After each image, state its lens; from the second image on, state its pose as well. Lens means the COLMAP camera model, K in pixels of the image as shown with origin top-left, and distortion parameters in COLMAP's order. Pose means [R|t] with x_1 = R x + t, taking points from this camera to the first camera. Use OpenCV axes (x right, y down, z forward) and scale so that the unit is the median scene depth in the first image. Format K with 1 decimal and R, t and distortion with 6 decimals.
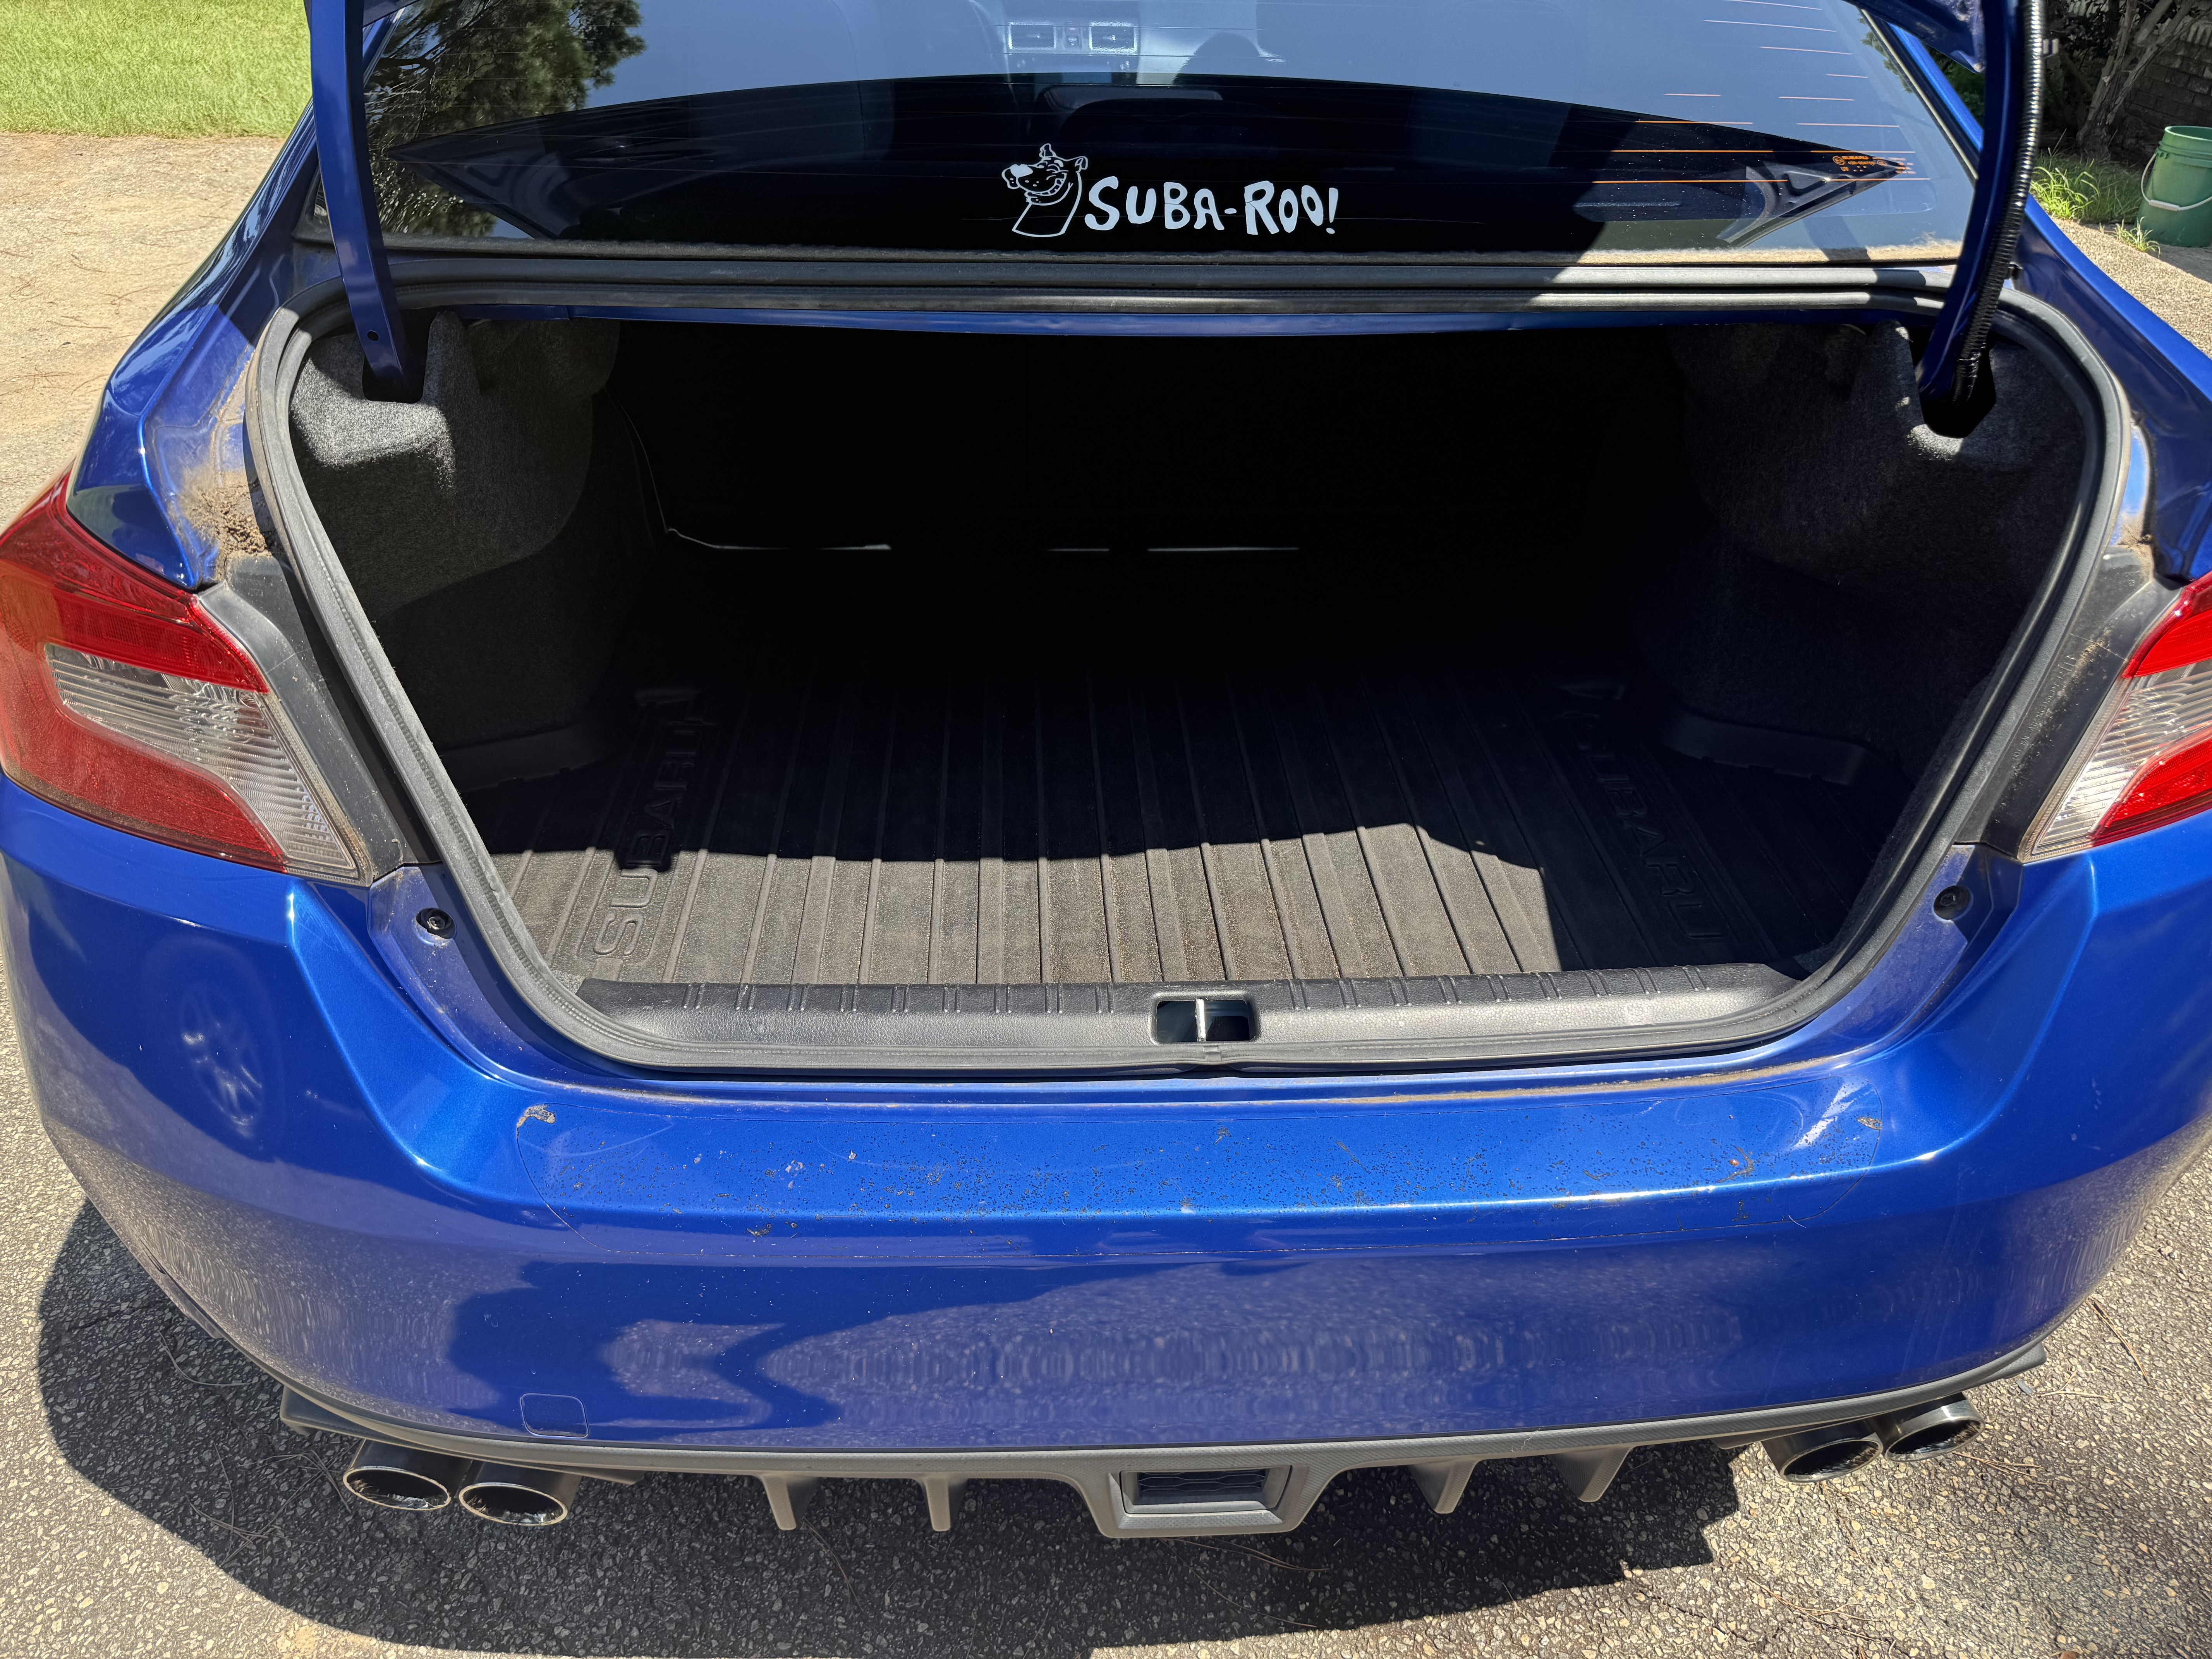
lens RADIAL K [[1607.1, 0, 1106.0], [0, 1607.1, 829.5], [0, 0, 1]] dist [-0.051831, 0.041873]
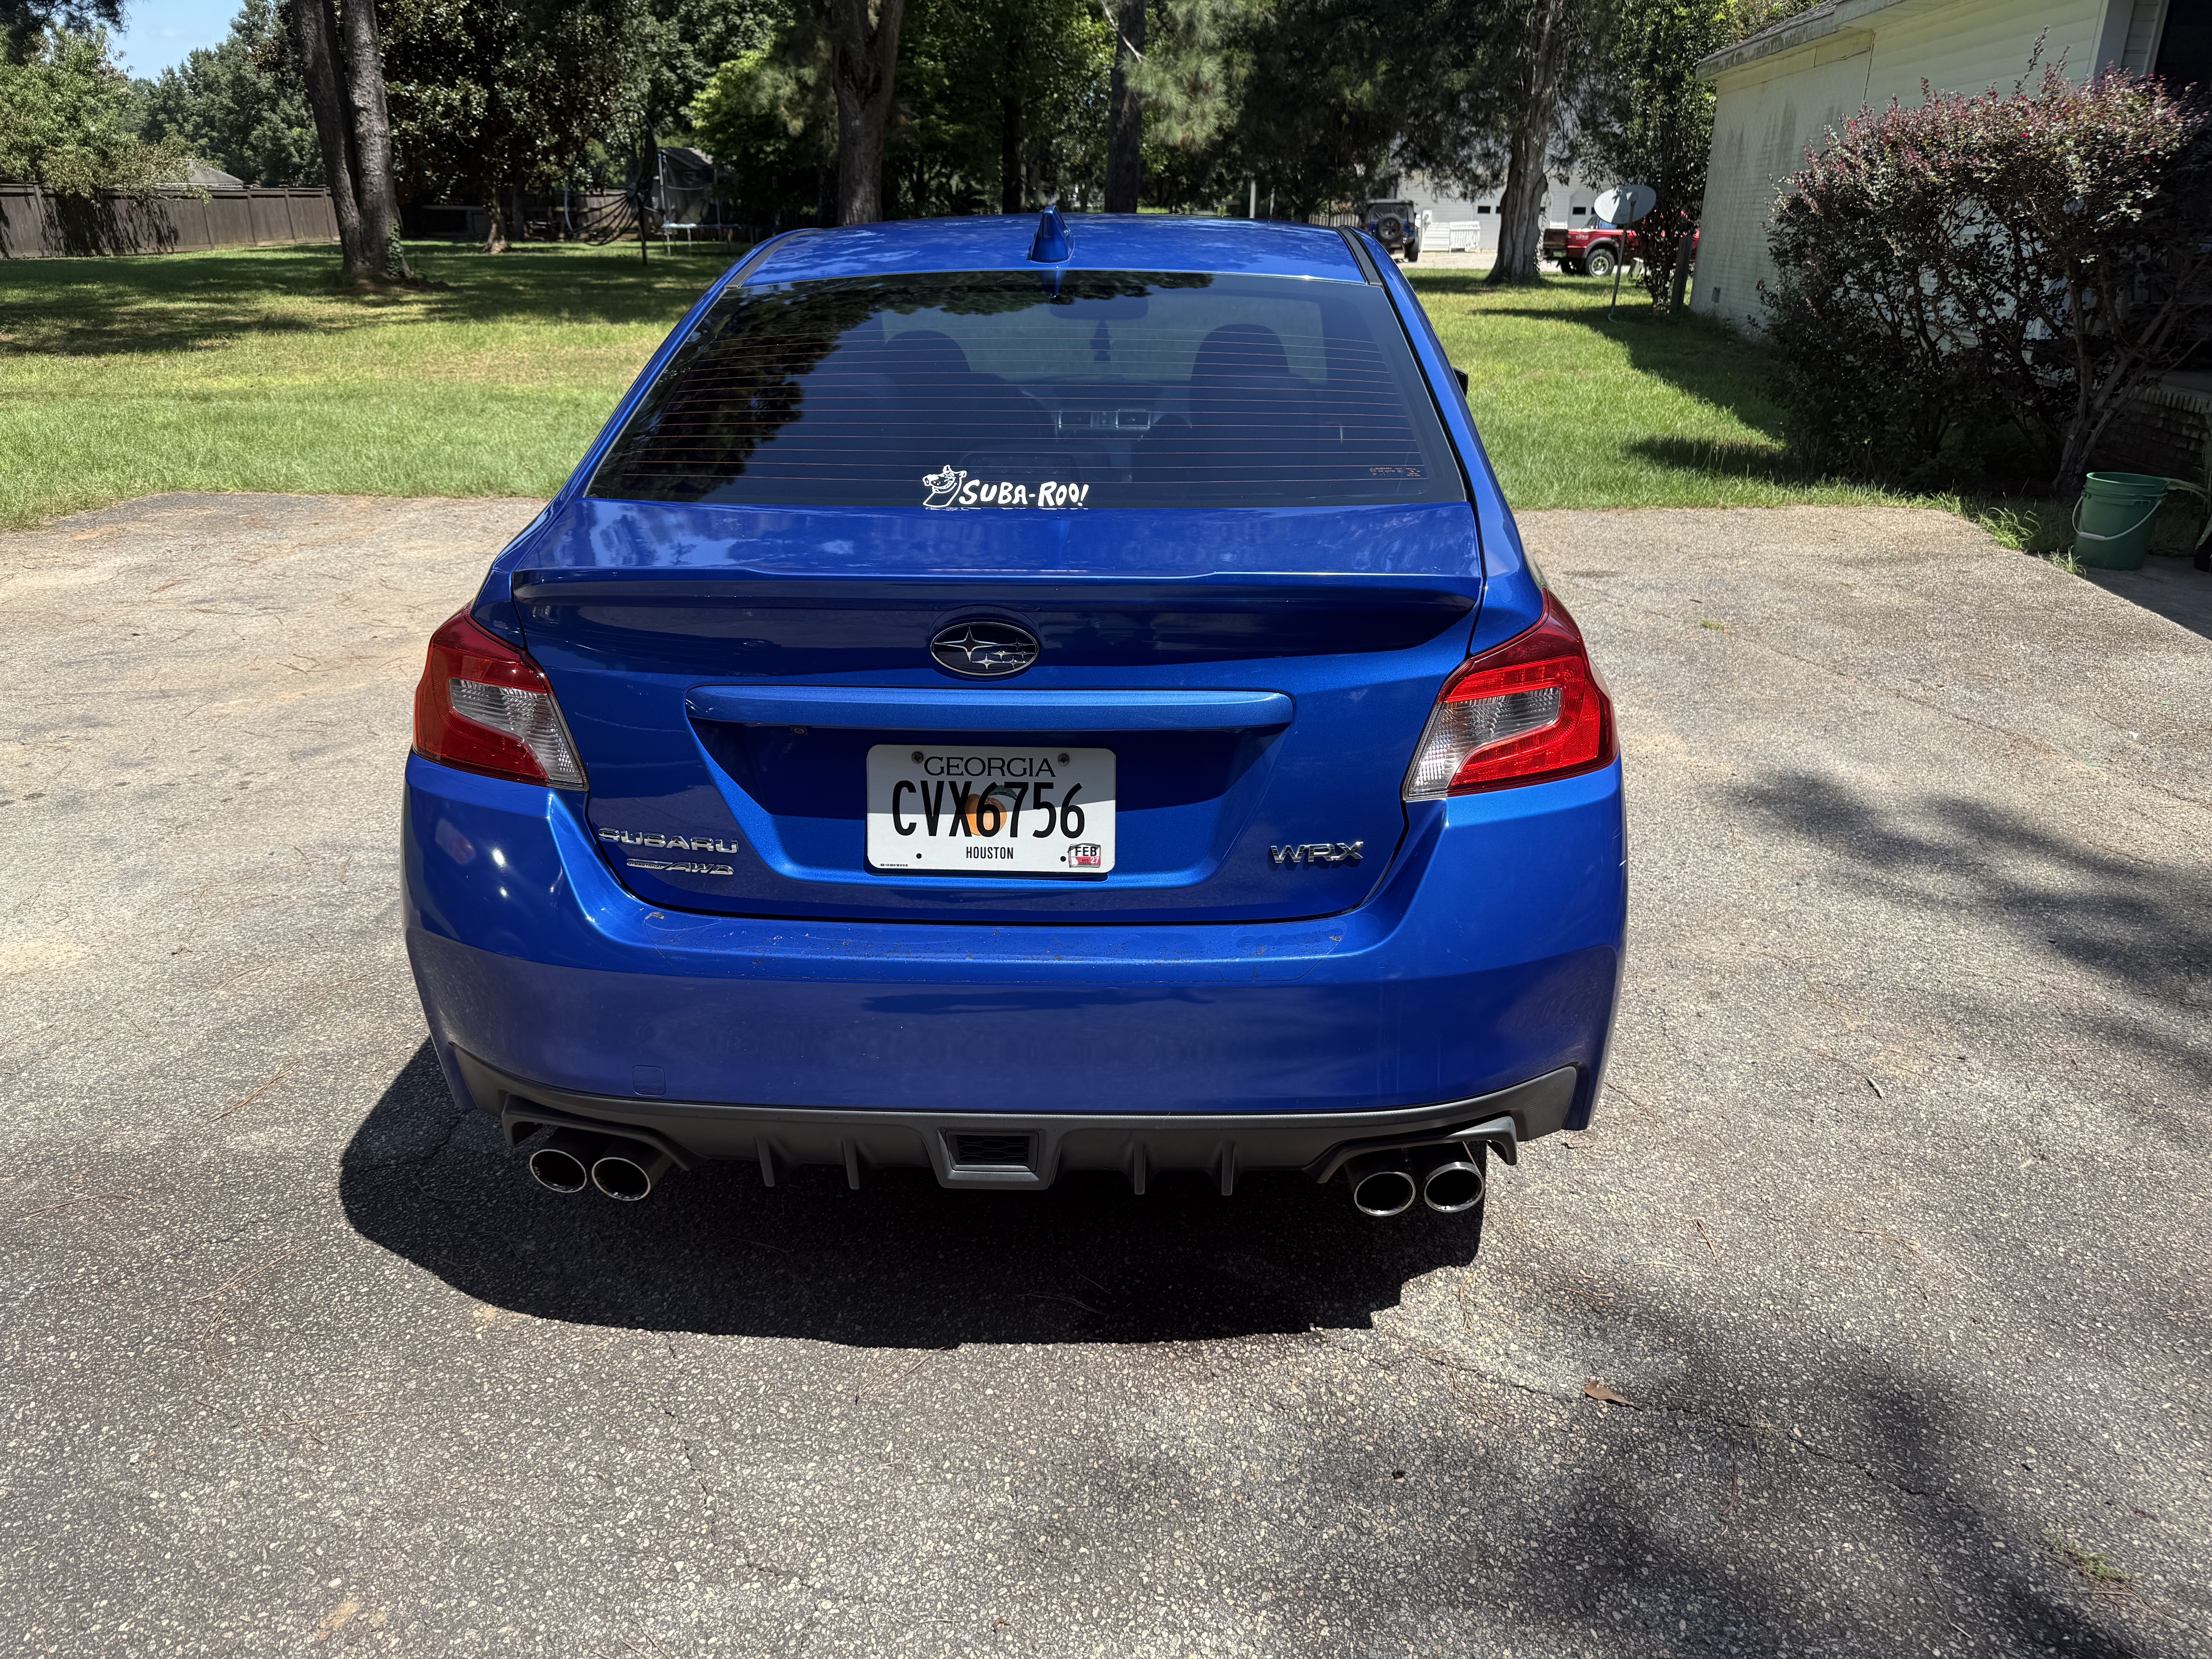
lens RADIAL K [[1591.6, 0, 1089.7], [0, 1591.6, 786.5], [0, 0, 1]] dist [0.008717, -0.004562]
pose [[0.993942, 0.012348, -0.109213, 0.265425], [-0.037620, 0.971868, -0.232500, 0.312234], [0.103269, 0.235201, 0.966445, -0.612515]]
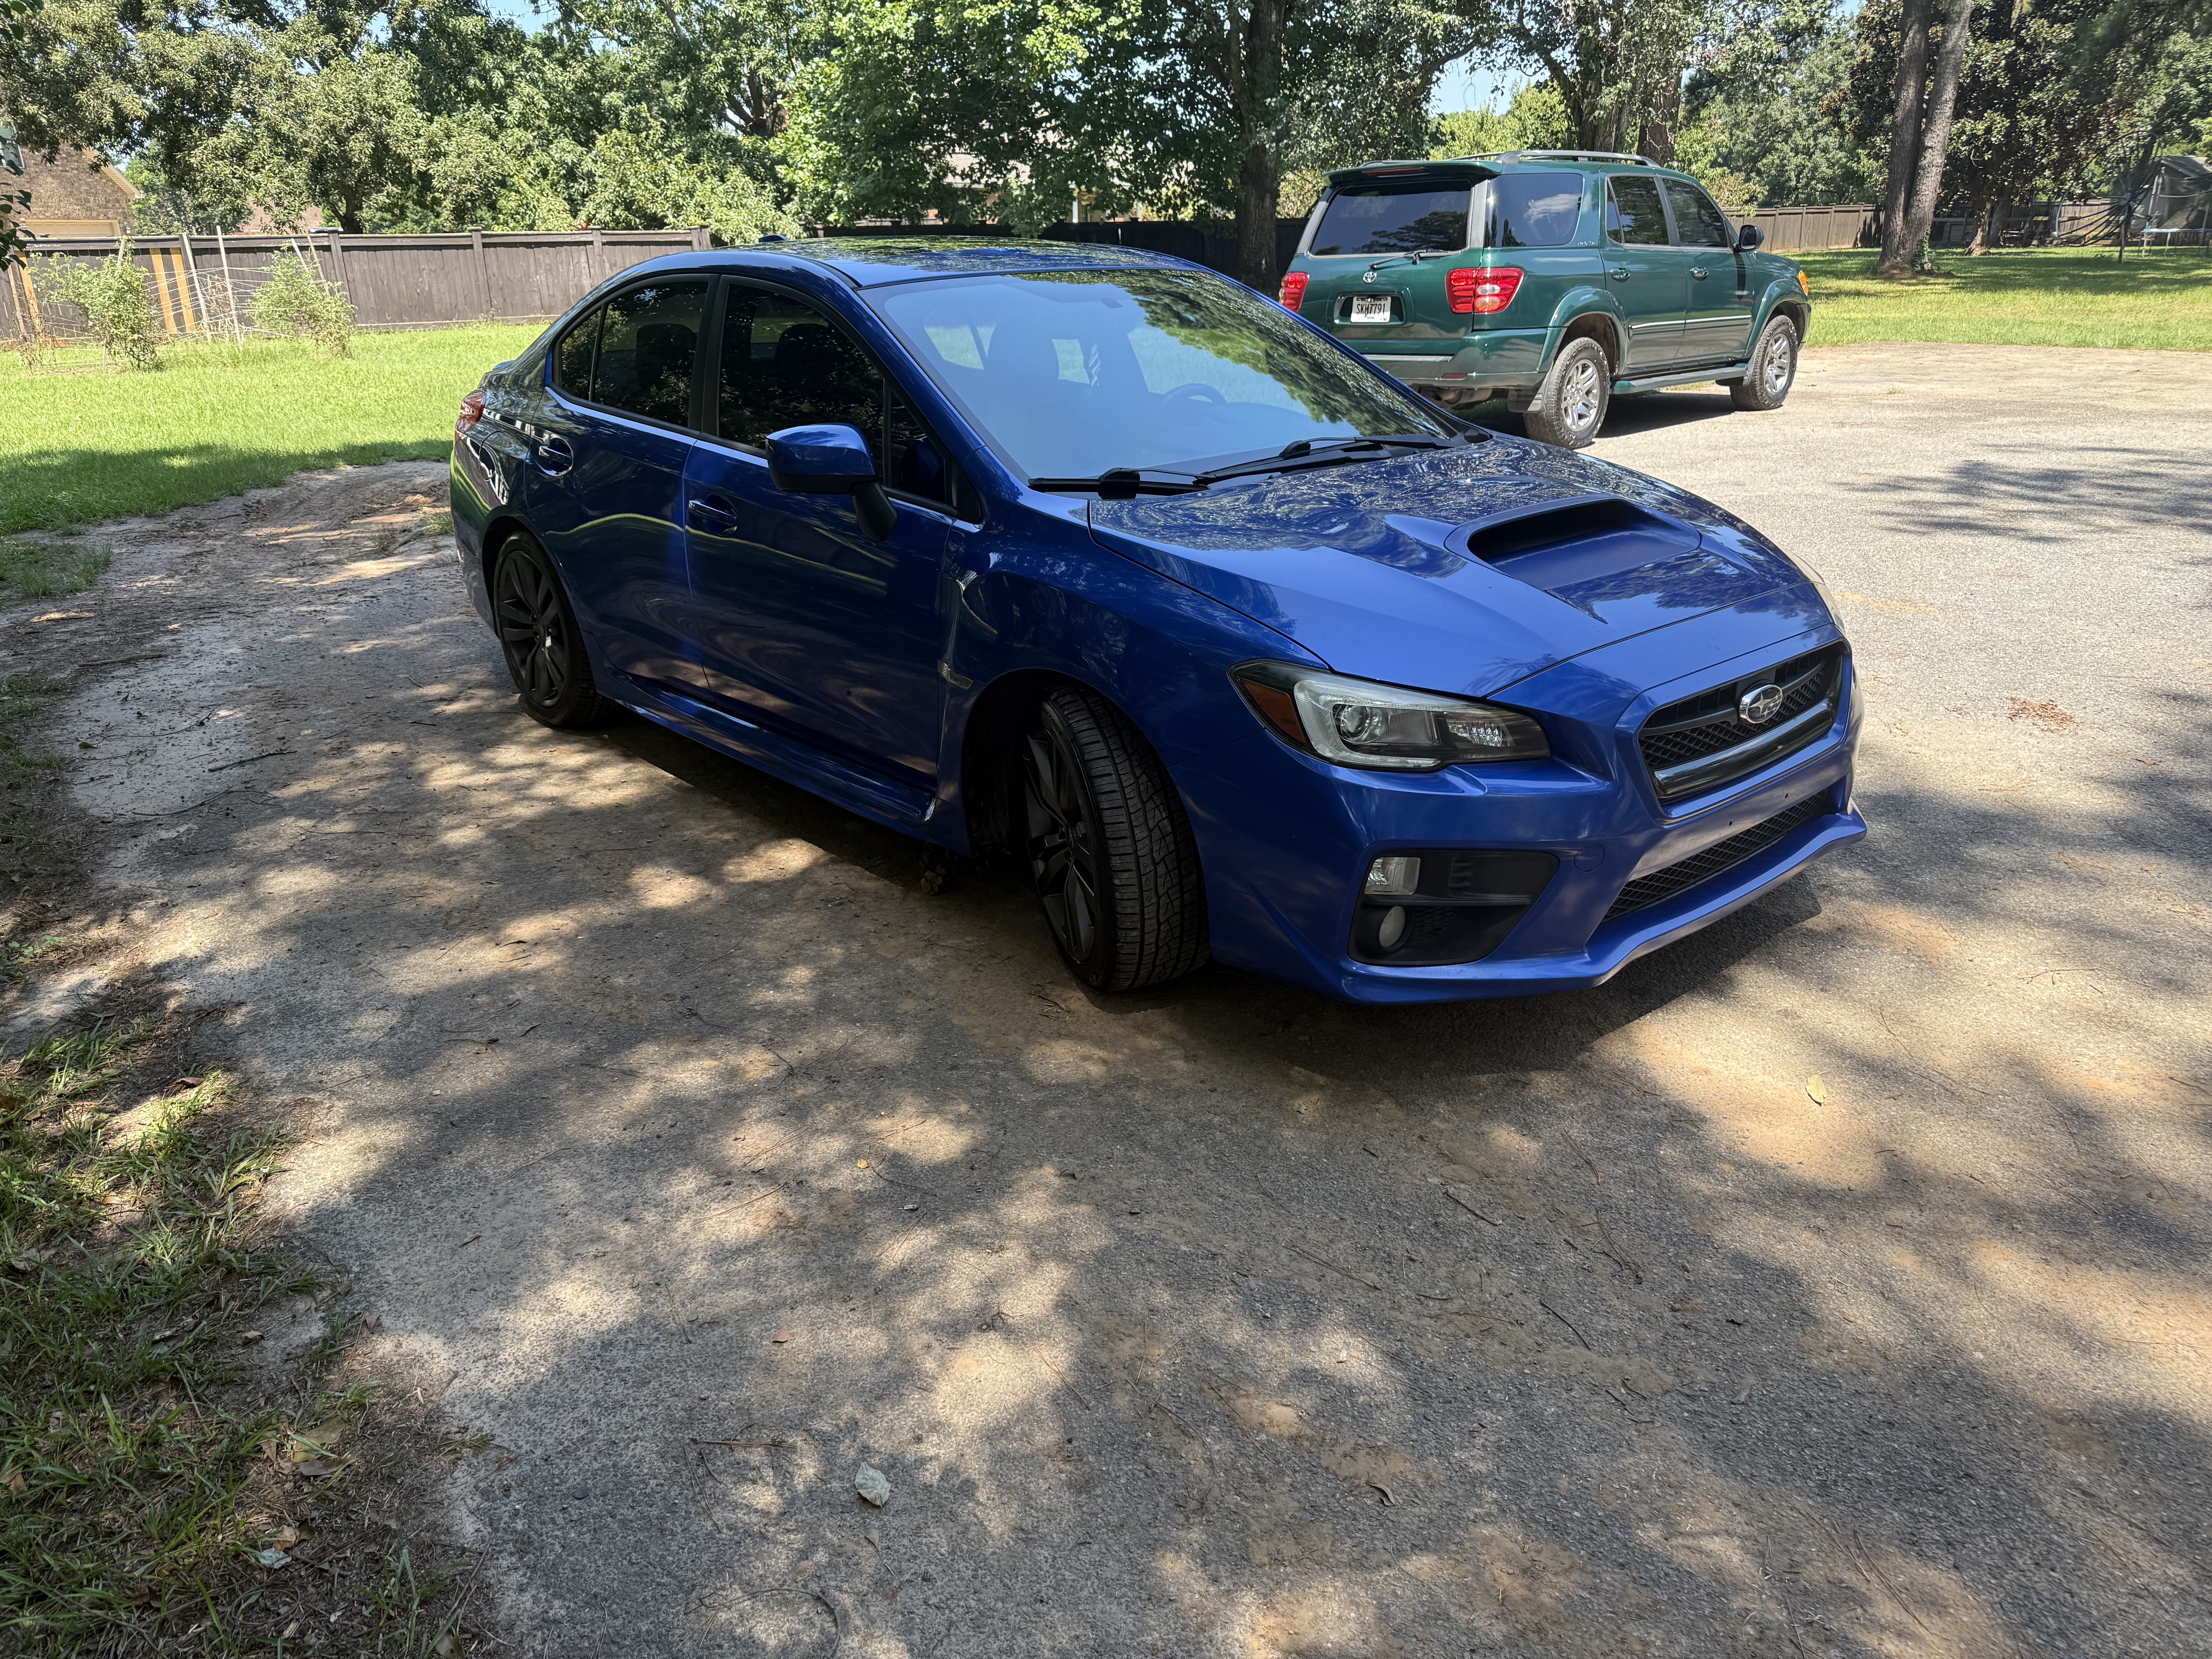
lens RADIAL K [[1591.6, 0, 1089.7], [0, 1591.6, 786.5], [0, 0, 1]] dist [0.008717, -0.004562]
pose [[0.617157, 0.221541, -0.755008, 0.642128], [-0.405905, 0.911651, -0.064289, 0.957307], [0.674062, 0.346138, 0.652556, -1.553340]]
